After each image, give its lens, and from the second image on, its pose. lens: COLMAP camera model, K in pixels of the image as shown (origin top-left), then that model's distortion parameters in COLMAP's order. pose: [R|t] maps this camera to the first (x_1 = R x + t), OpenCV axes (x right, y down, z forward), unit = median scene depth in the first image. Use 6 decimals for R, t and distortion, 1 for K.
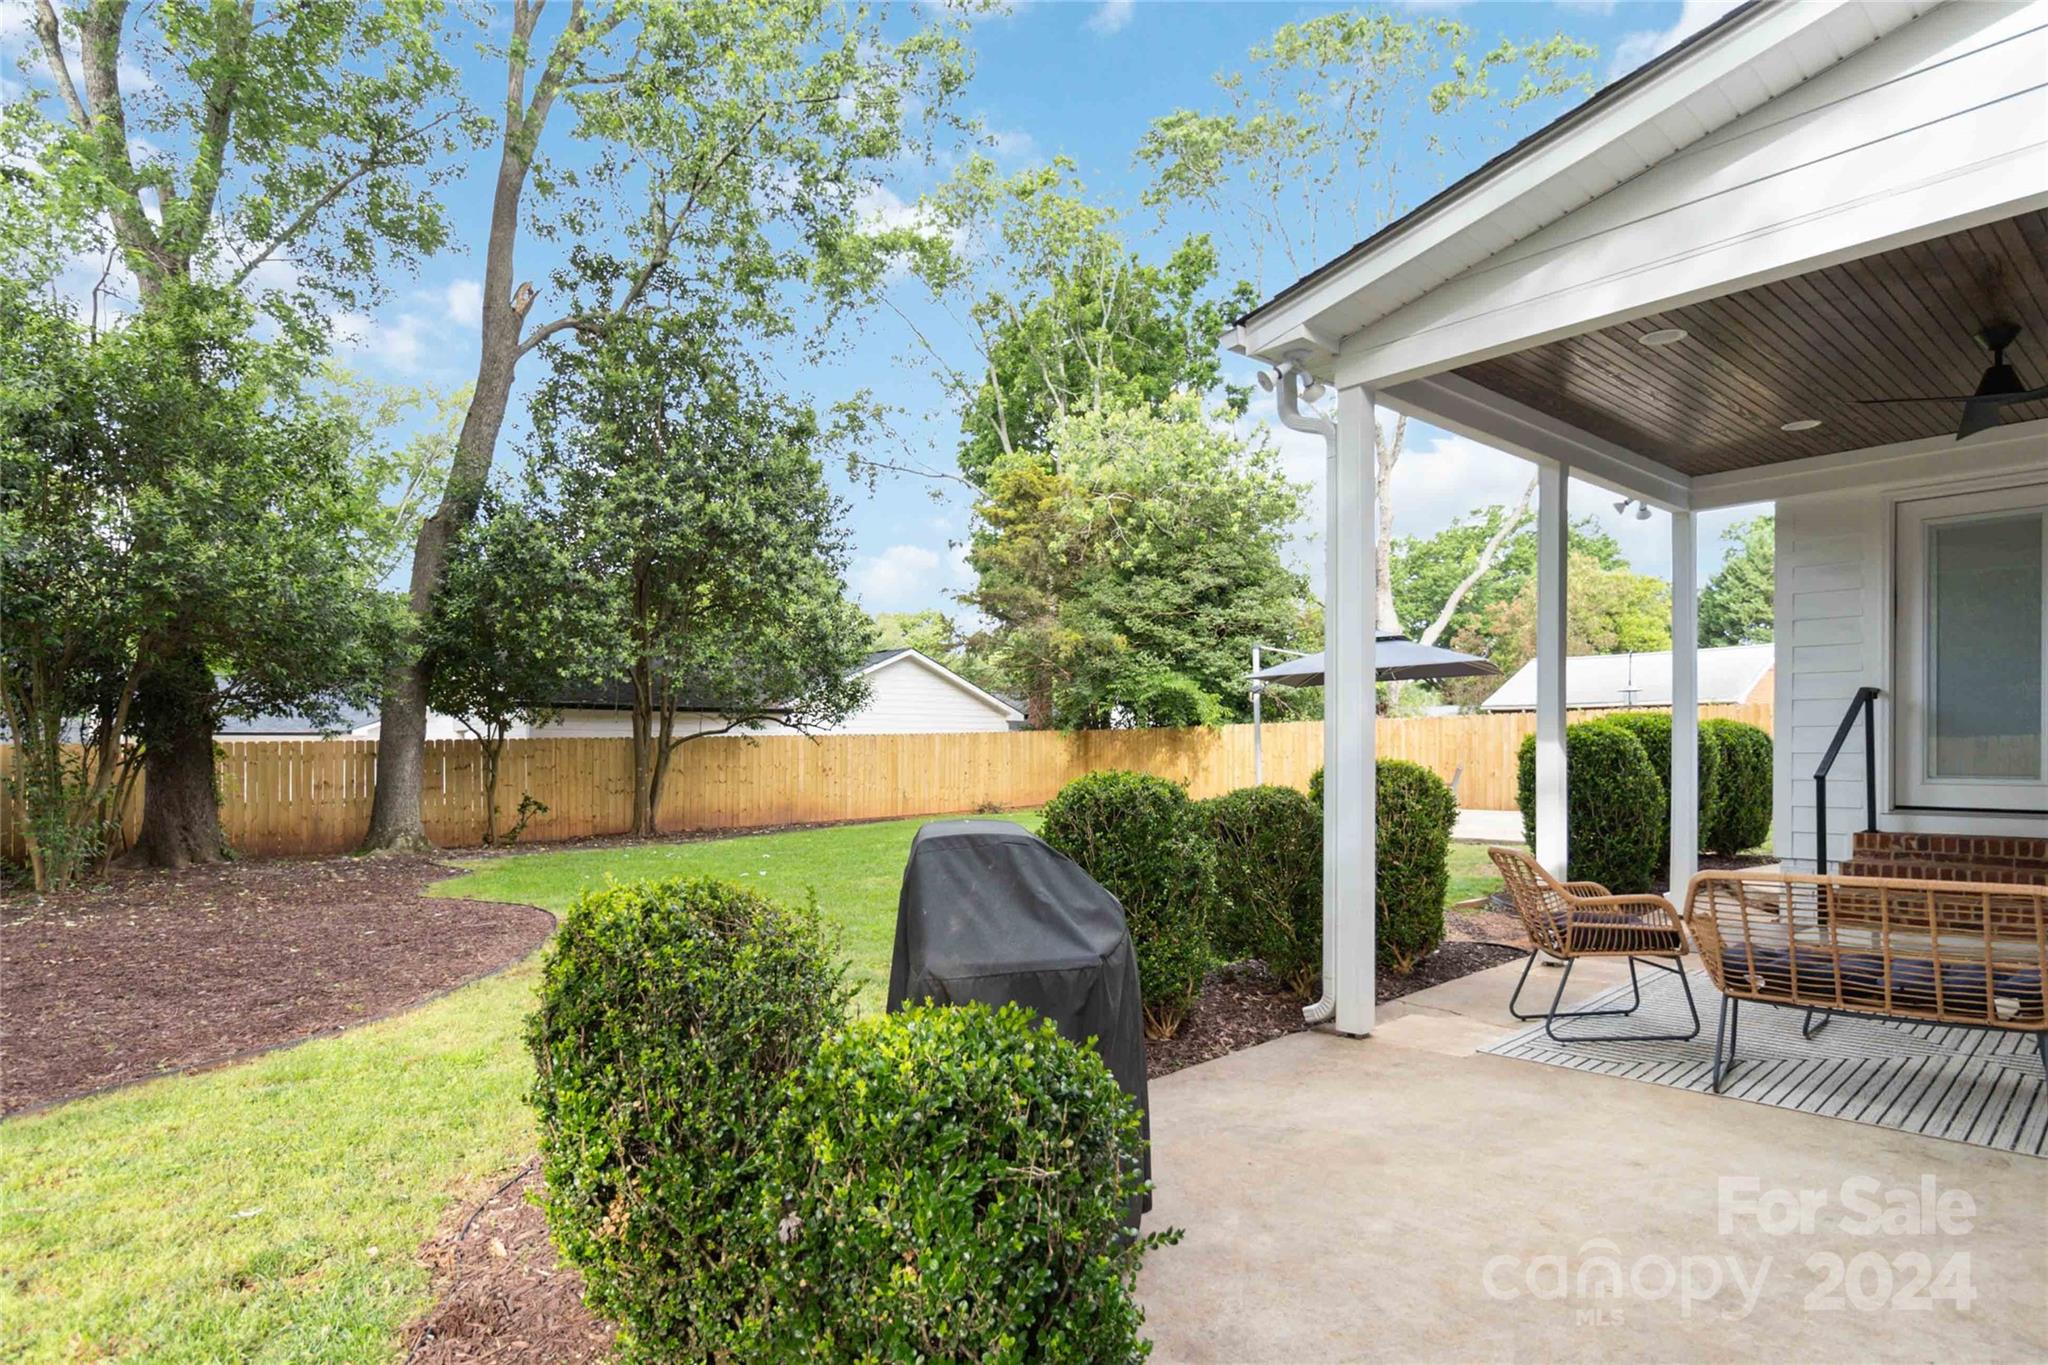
lens RADIAL K [[1107.1, 0, 1021.4], [0, 1107.1, 746.1], [0, 0, 1]] dist [-0.004046, -0.002079]
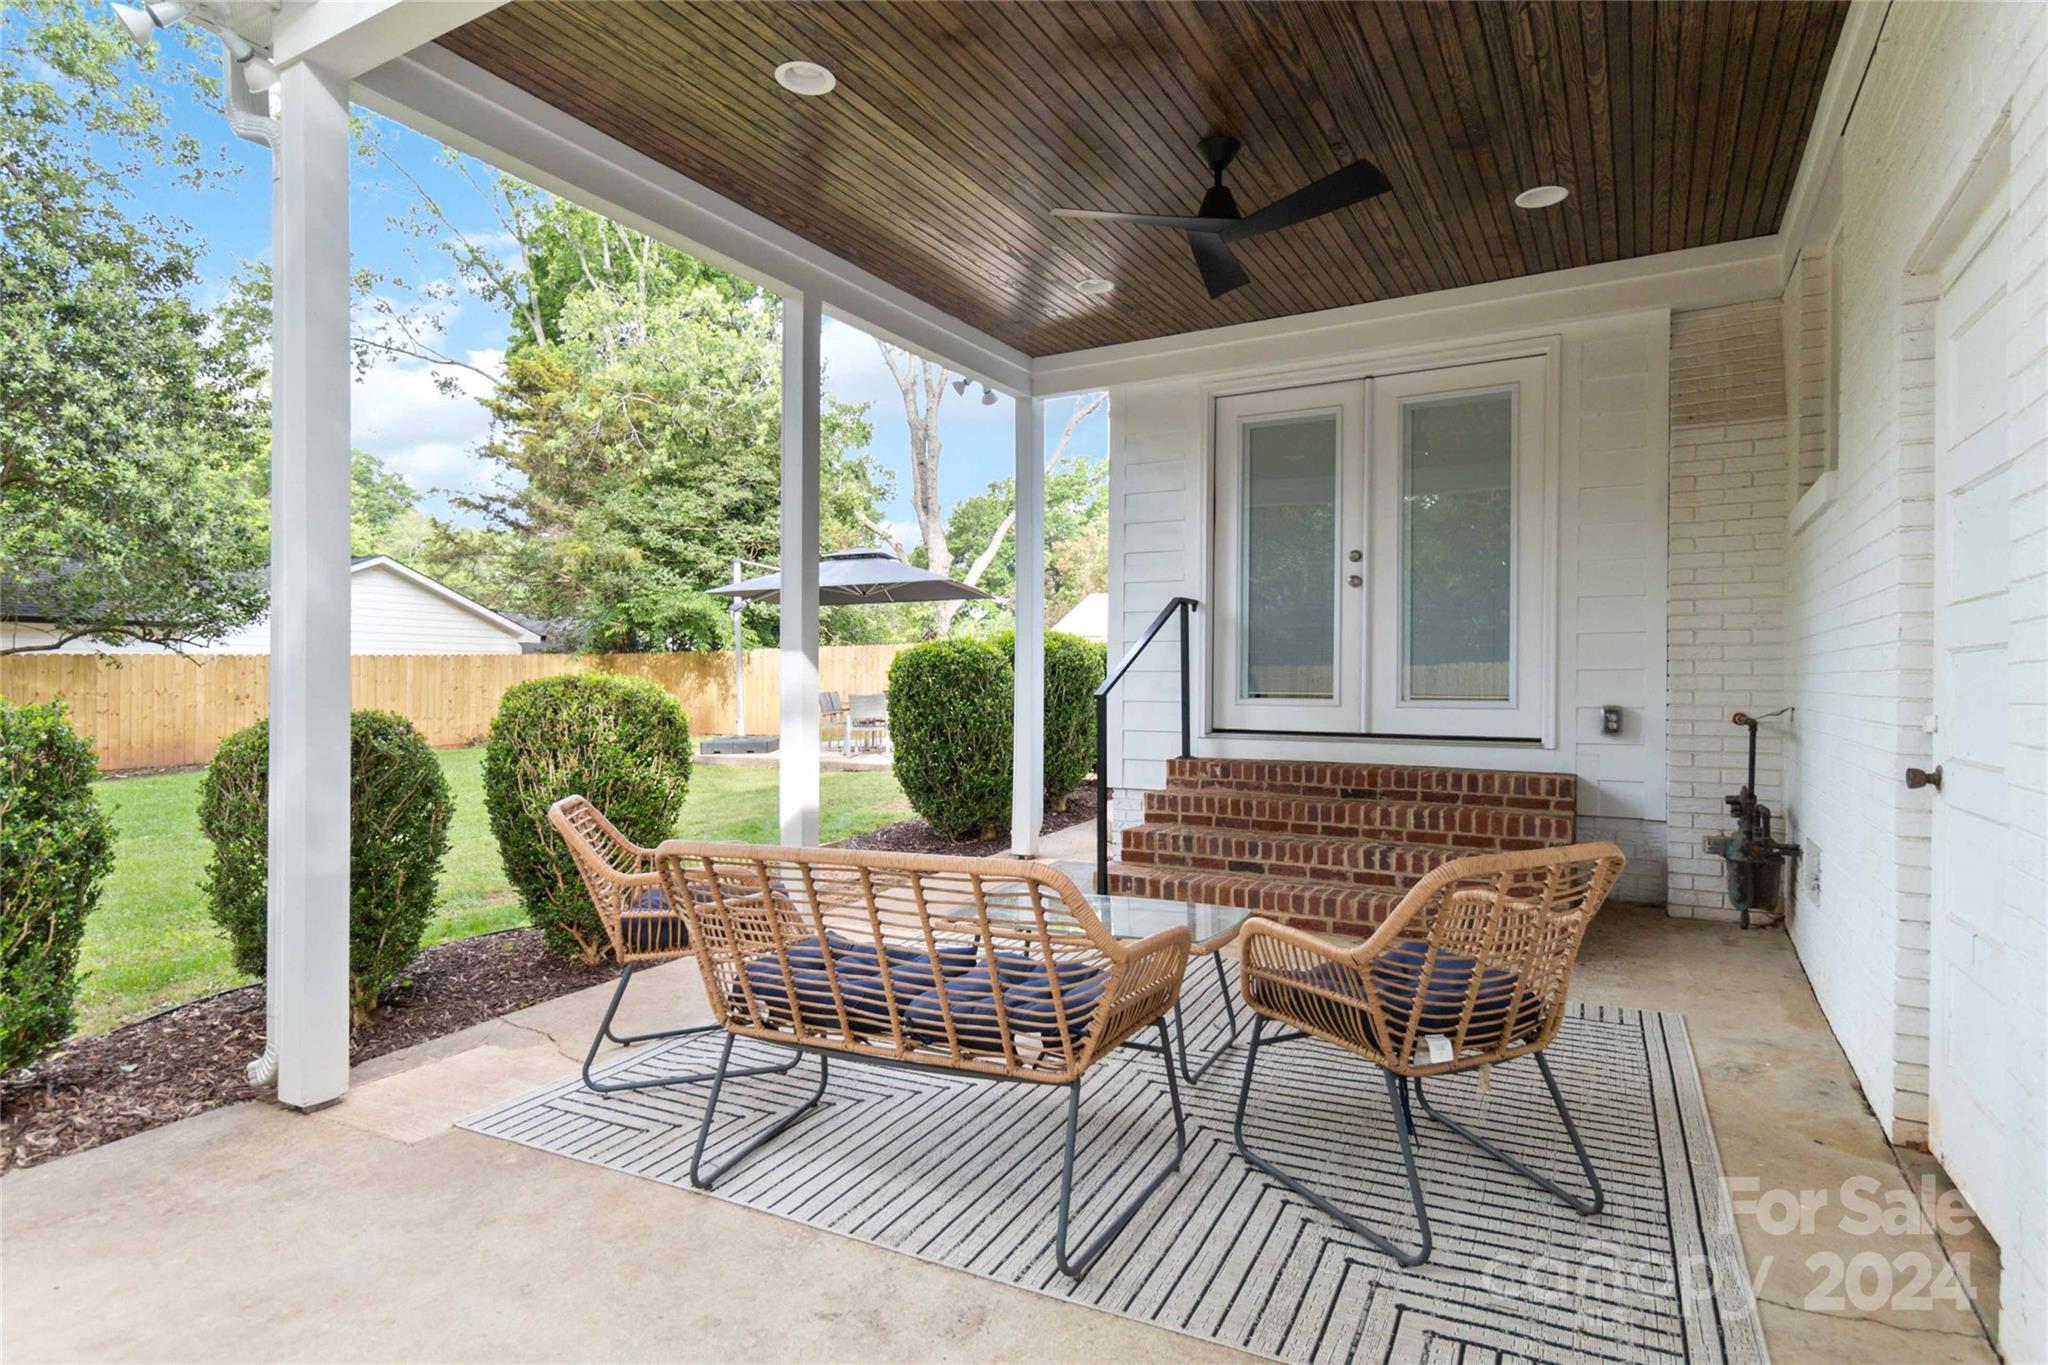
lens RADIAL K [[1078.6, 0, 1024.0], [0, 1078.6, 682.5], [0, 0, 1]] dist [0.000453, -0.000894]
pose [[0.942941, 0.002391, 0.332953, 0.097109], [-0.004400, 0.999976, 0.005278, 0.003278], [-0.332932, -0.006442, 0.942929, 0.058590]]
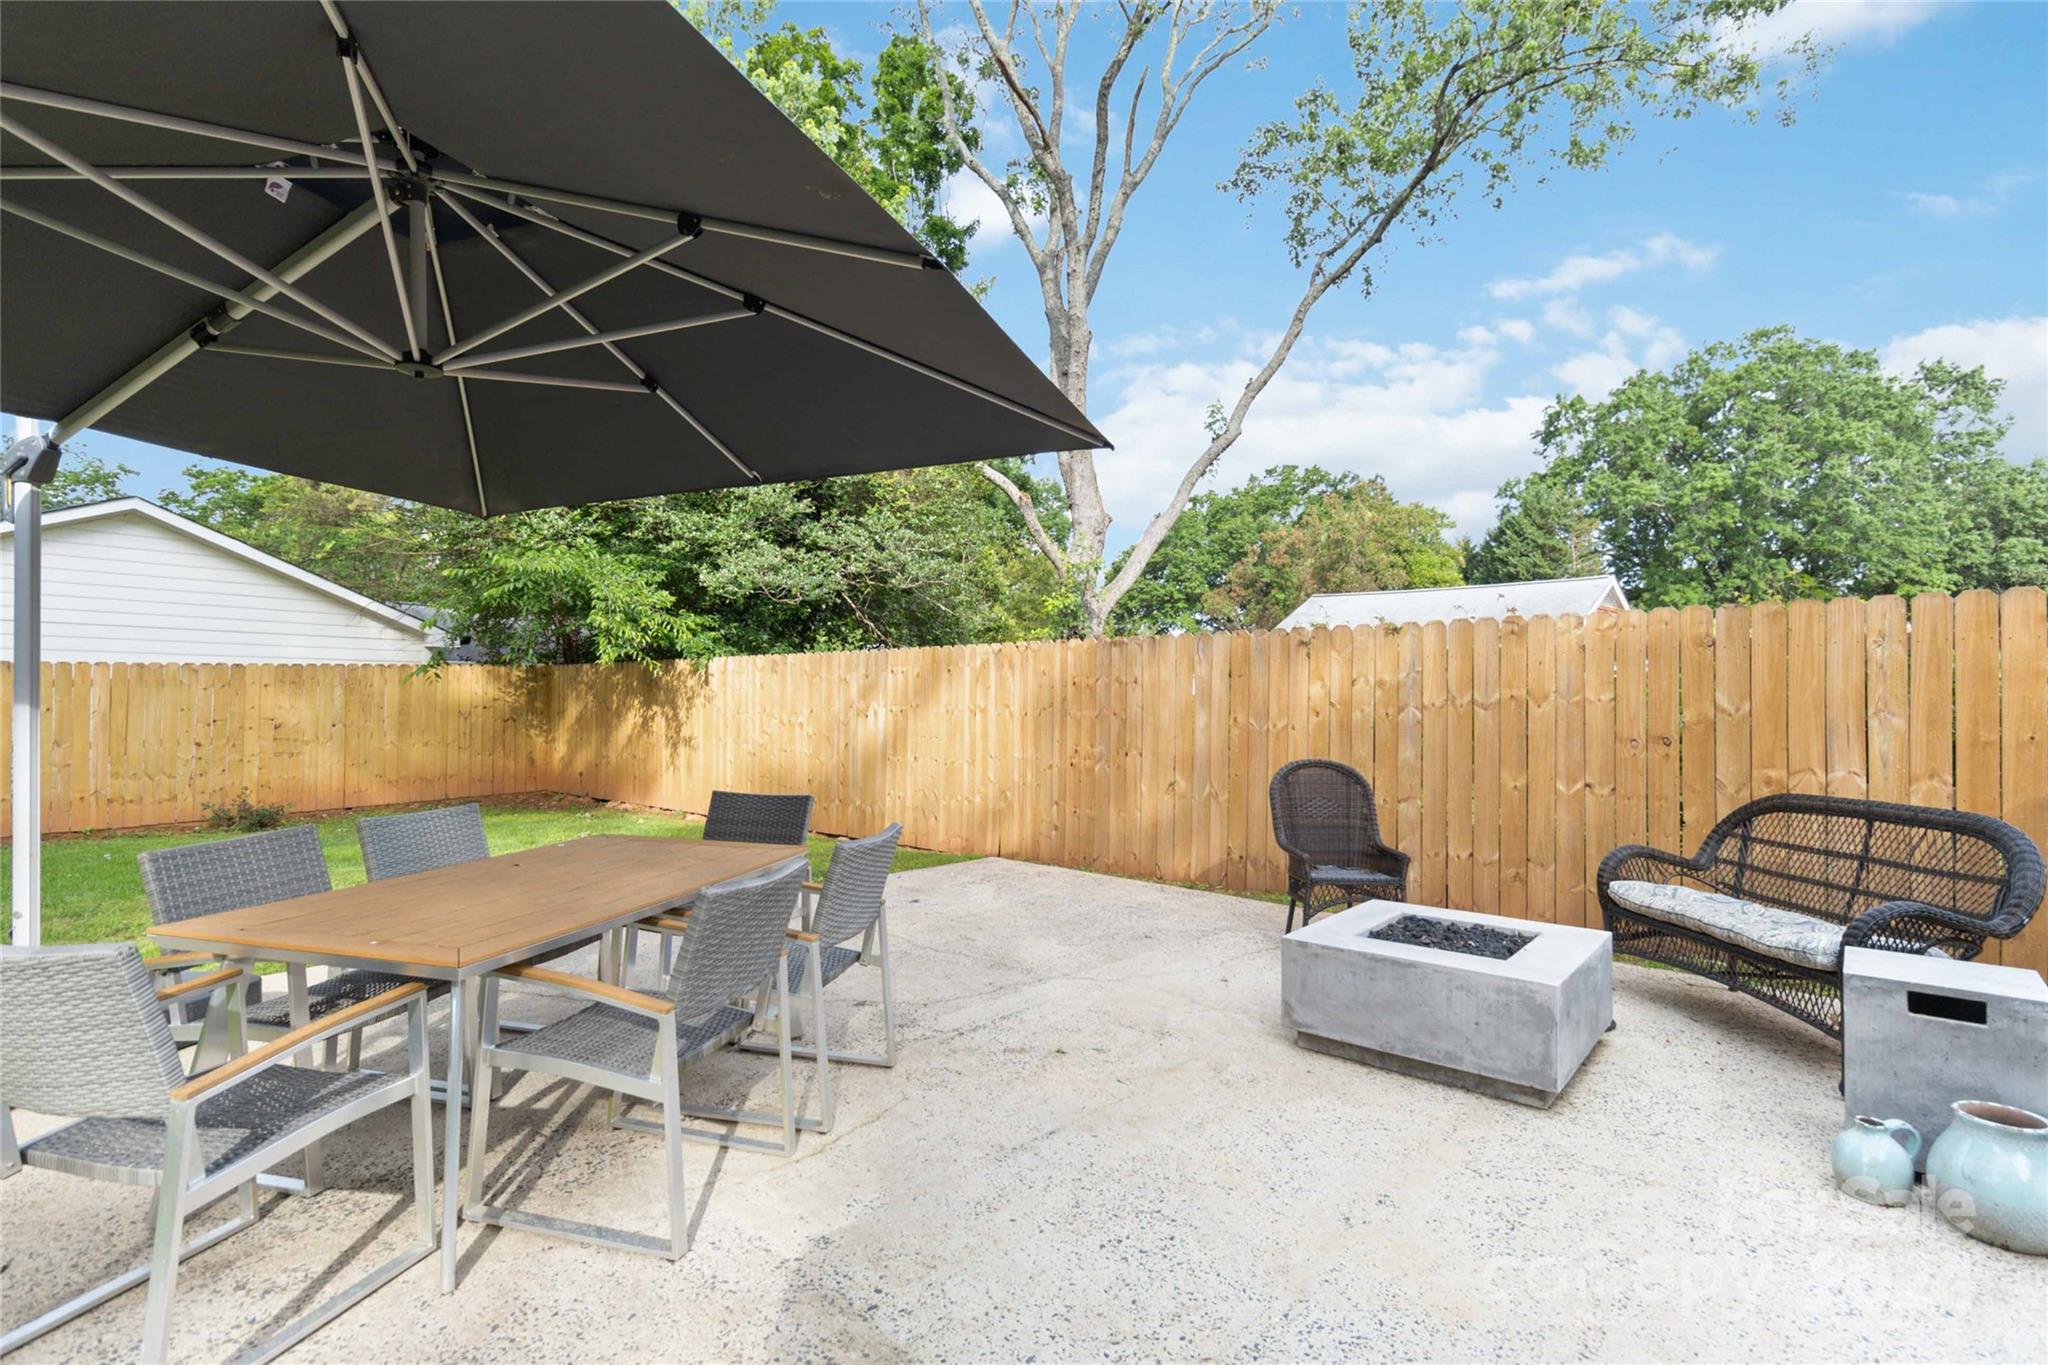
lens RADIAL K [[1000.9, 0, 1024.0], [0, 1000.9, 682.5], [0, 0, 1]] dist [0.001990, -0.000125]
pose [[0.989864, 0.016434, 0.141066, 0.264789], [-0.015269, 0.999840, -0.009337, -0.005141], [-0.141197, 0.007088, 0.989956, 0.532218]]
